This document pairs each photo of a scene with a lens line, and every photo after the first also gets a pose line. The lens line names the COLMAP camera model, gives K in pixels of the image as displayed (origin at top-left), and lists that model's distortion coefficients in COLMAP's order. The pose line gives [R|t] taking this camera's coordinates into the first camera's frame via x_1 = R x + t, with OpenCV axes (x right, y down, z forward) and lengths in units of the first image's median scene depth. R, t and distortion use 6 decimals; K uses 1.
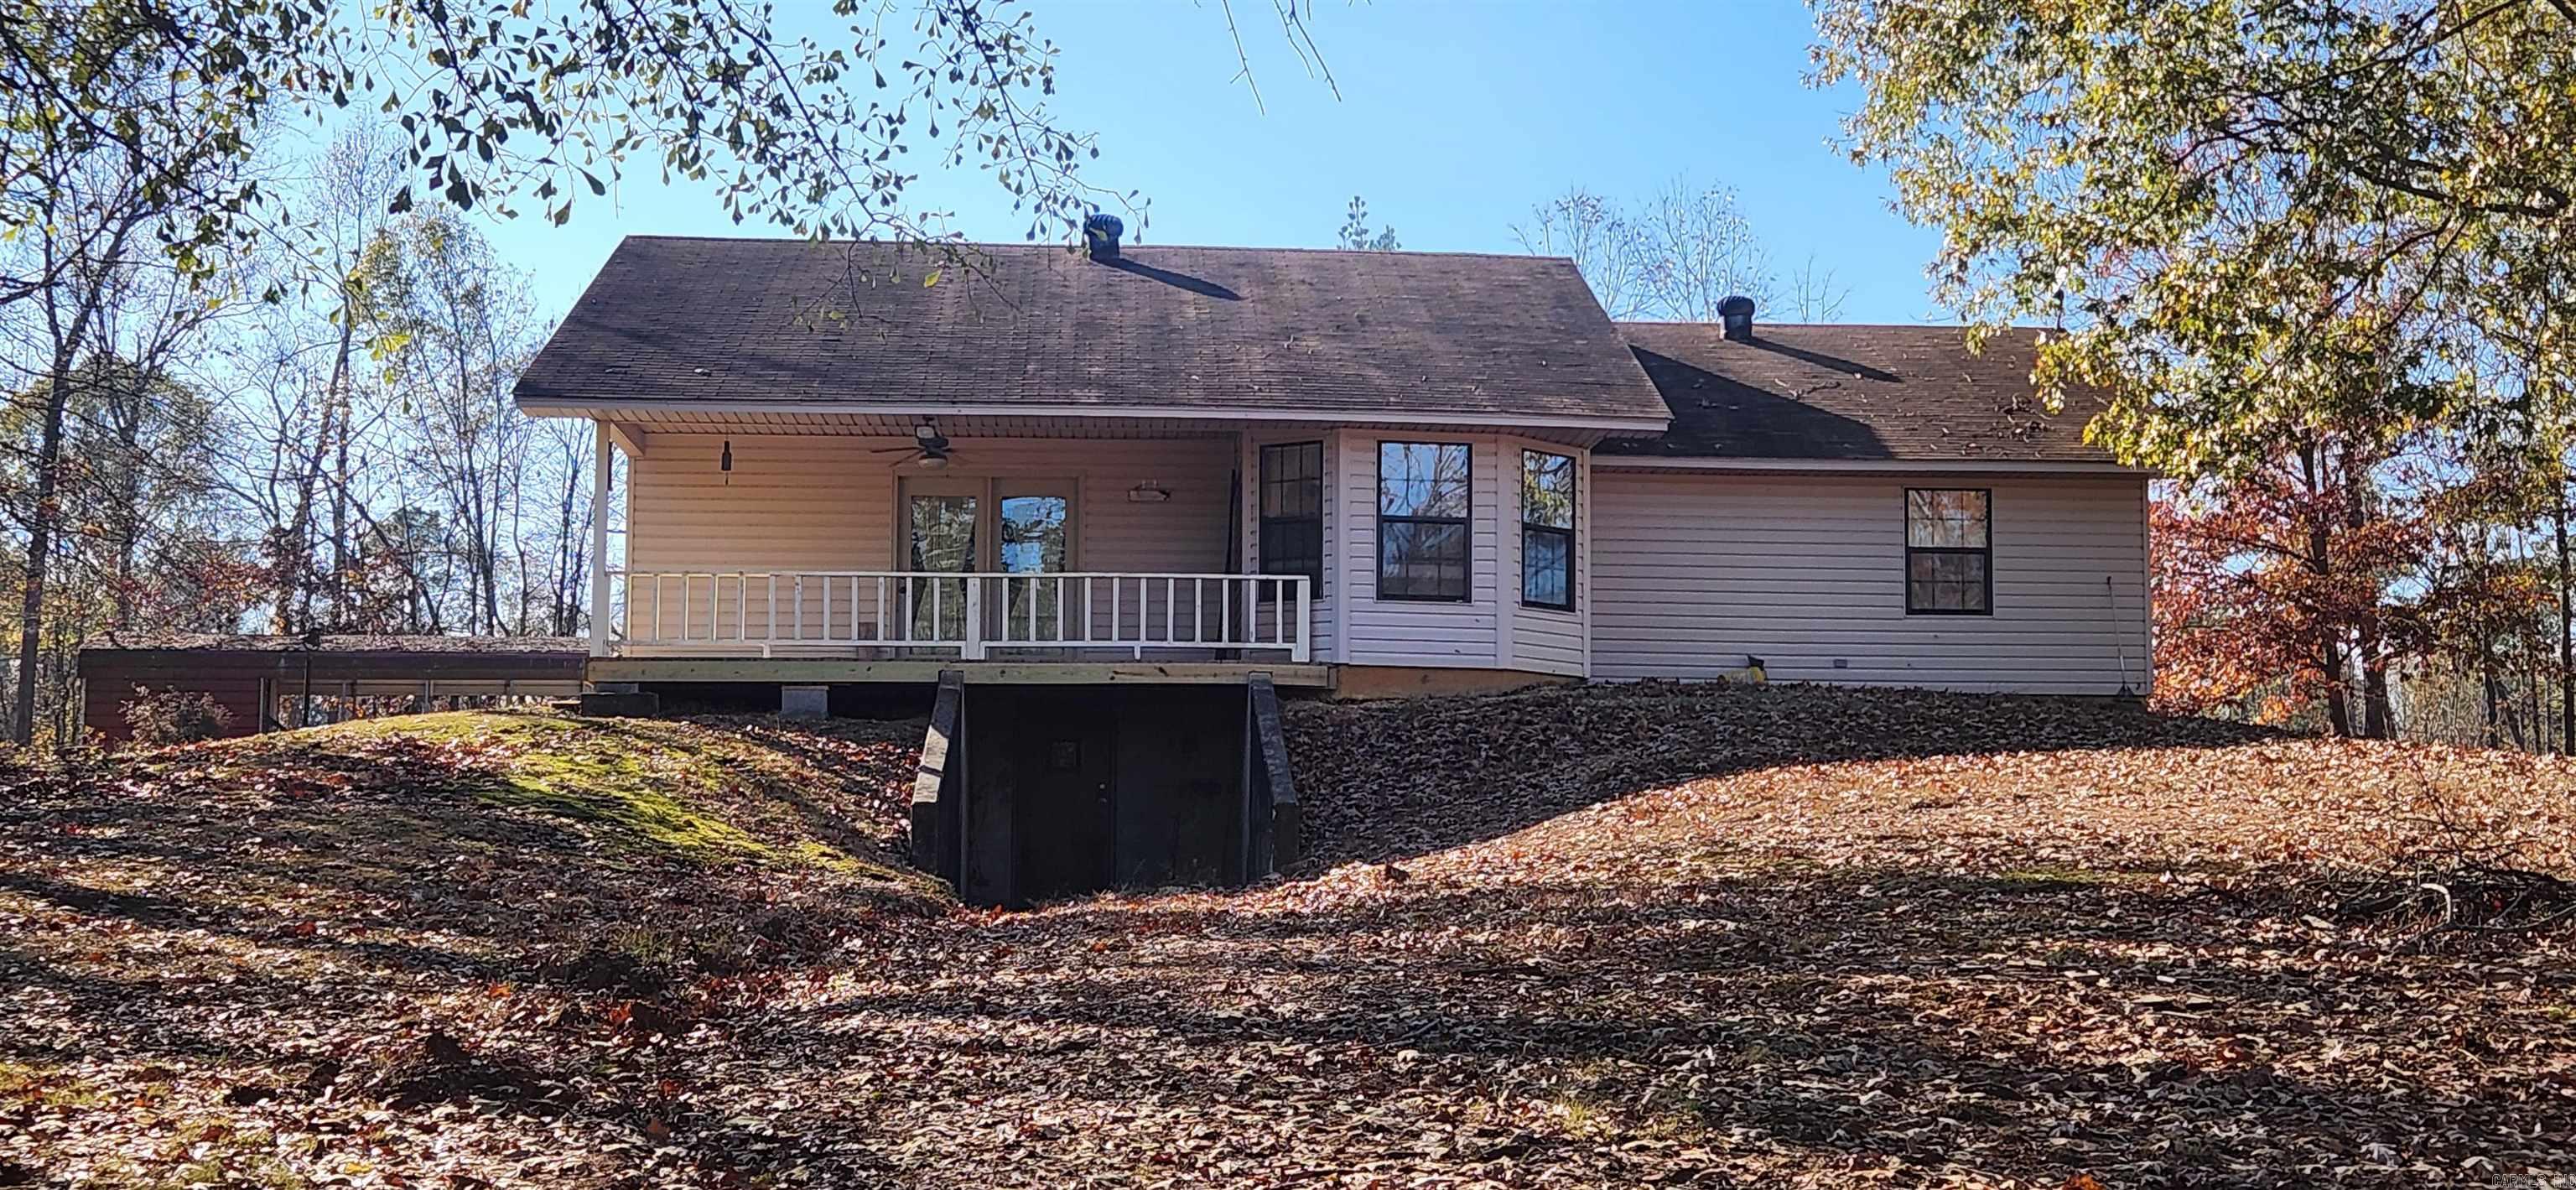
lens RADIAL K [[3141.1, 0, 1284.3], [0, 3141.1, 608.2], [0, 0, 1]] dist [0.018616, 0.000000]
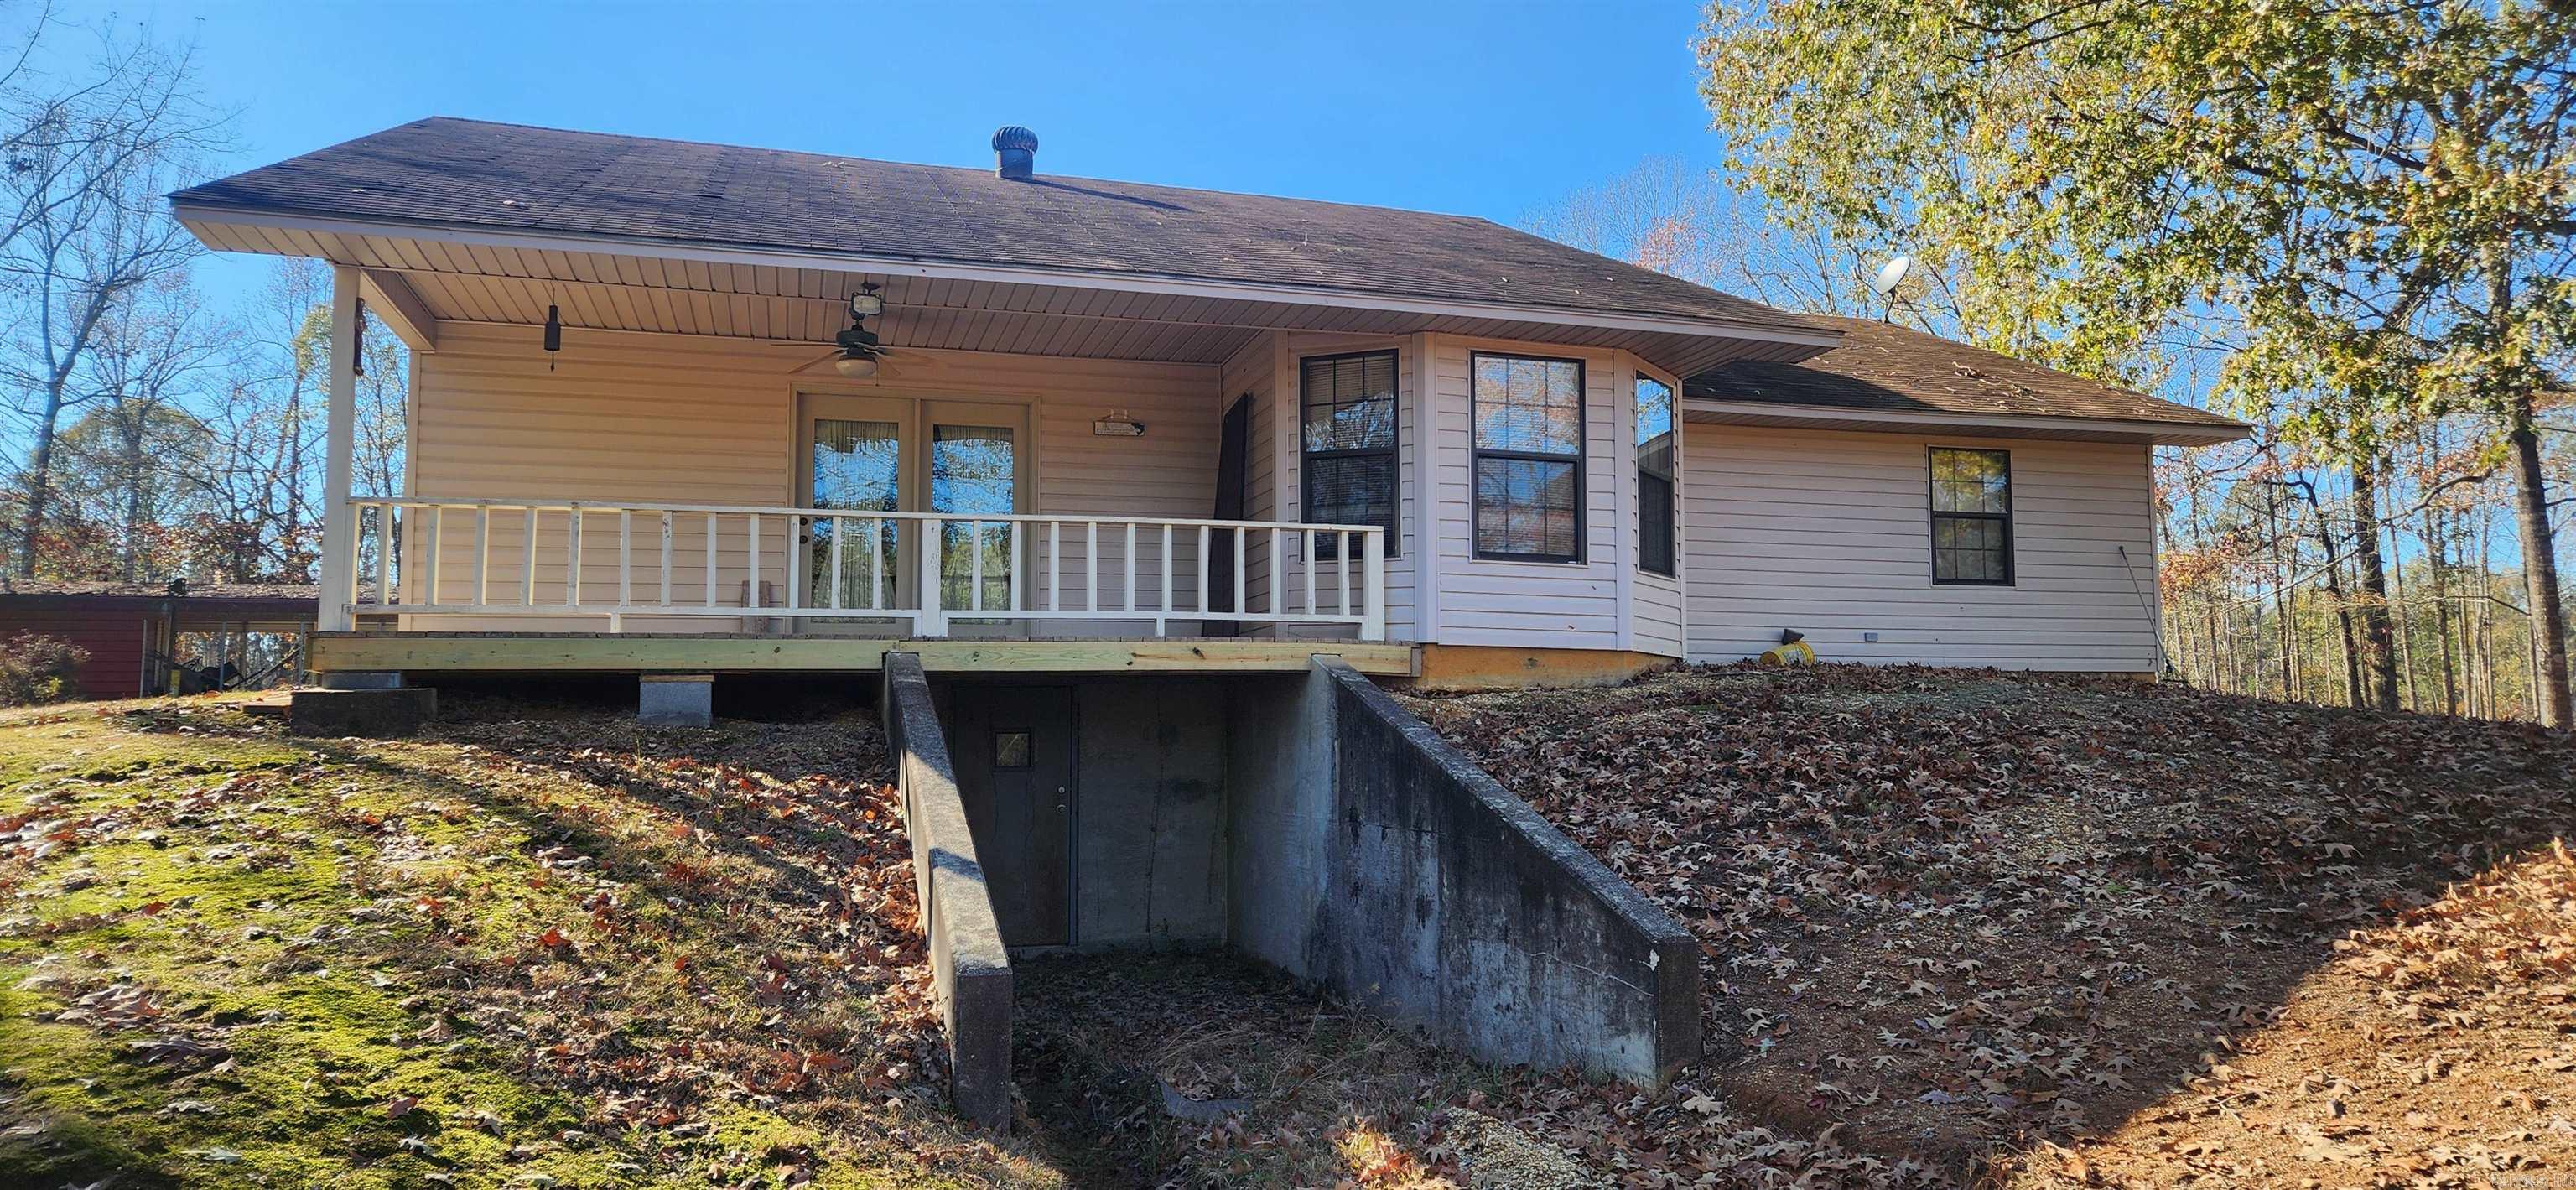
lens RADIAL K [[1670.3, 0, 1286.1], [0, 1670.3, 597.9], [0, 0, 1]] dist [0.035053, -0.002348]
pose [[0.975117, 0.008592, 0.221524, -0.103663], [-0.011750, 0.999847, 0.012942, 0.002032], [-0.221379, -0.015223, 0.975069, 0.612318]]
